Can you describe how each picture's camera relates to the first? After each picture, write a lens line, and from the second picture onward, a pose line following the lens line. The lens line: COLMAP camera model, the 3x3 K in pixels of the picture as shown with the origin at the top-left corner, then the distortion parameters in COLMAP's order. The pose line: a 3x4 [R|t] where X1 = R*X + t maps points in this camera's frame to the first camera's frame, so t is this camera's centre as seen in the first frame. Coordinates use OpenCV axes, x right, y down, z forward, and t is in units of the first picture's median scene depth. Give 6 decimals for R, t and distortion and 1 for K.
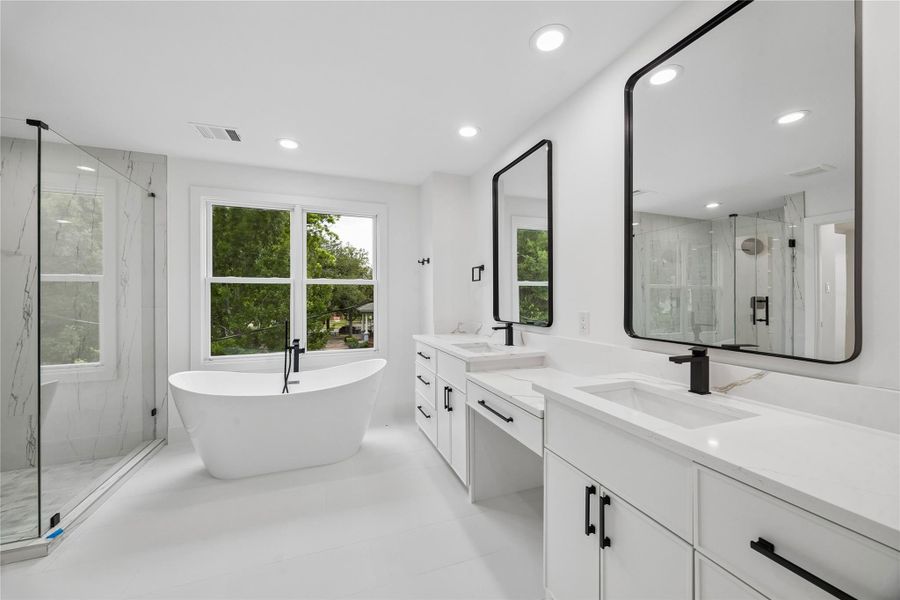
lens RADIAL K [[340.9, 0, 452.6], [0, 340.9, 302.2], [0, 0, 1]] dist [-0.003993, -0.000300]
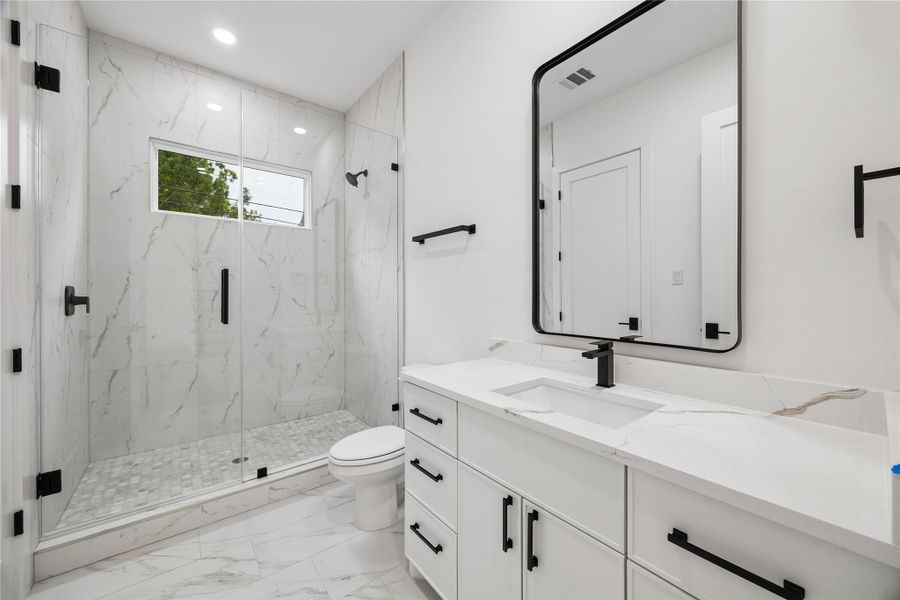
lens RADIAL K [[365.9, 0, 448.3], [0, 365.9, 291.5], [0, 0, 1]] dist [-0.002035, -0.000295]
pose [[0.956849, -0.001303, 0.290583, -0.048891], [0.006070, 0.999861, -0.015506, -0.001414], [-0.290523, 0.016601, 0.956724, 0.125435]]
